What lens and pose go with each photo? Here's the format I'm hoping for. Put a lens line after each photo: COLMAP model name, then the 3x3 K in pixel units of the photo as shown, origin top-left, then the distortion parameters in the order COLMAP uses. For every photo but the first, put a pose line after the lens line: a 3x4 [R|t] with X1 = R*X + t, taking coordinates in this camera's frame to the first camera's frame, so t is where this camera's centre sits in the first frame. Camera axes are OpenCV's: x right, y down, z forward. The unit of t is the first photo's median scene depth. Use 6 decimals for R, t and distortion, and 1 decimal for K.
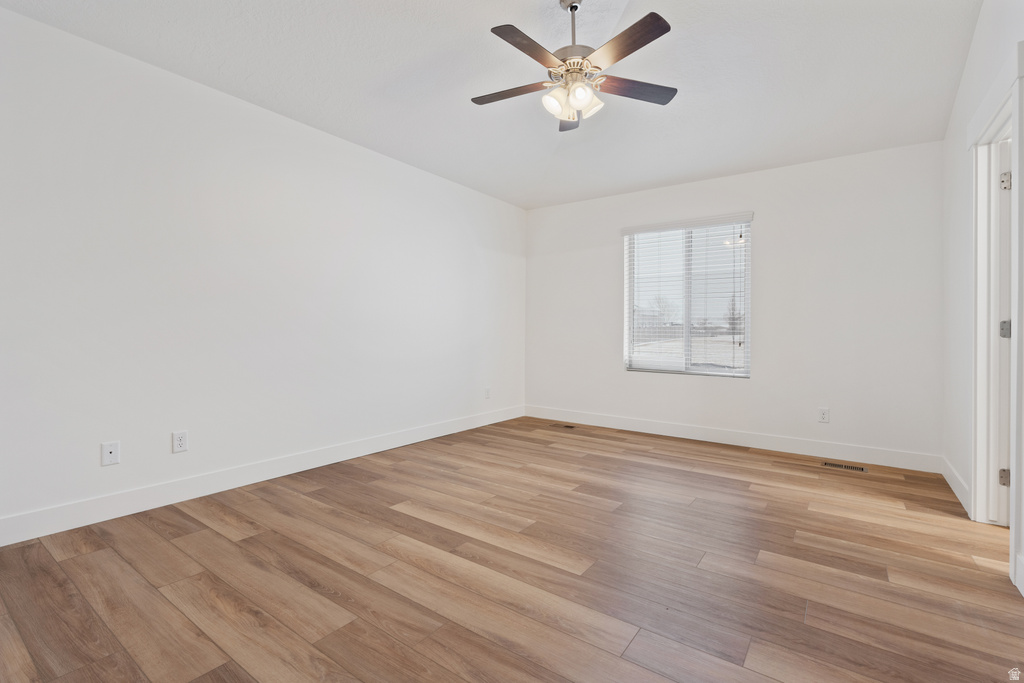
lens RADIAL K [[459.5, 0, 513.0], [0, 459.5, 335.6], [0, 0, 1]] dist [-0.008758, 0.003433]
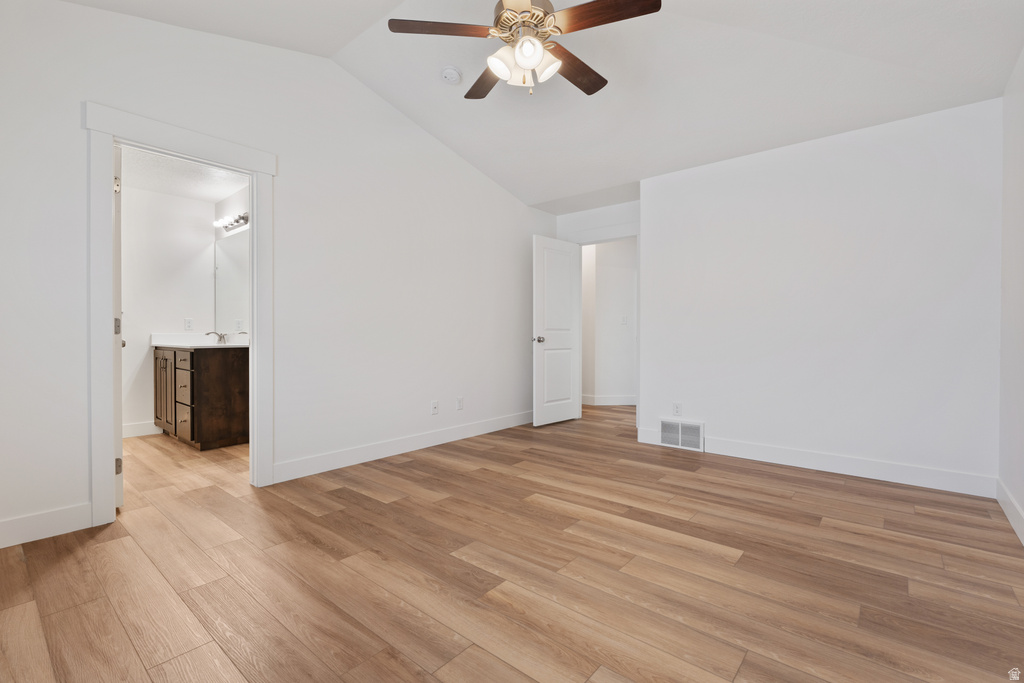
lens RADIAL K [[459.5, 0, 513.0], [0, 459.5, 338.4], [0, 0, 1]] dist [-0.008758, 0.003433]
pose [[-0.996875, -0.013141, 0.077895, 0.089935], [-0.011659, 0.999743, 0.019445, -0.017274], [-0.078130, 0.018476, -0.996772, 2.054769]]
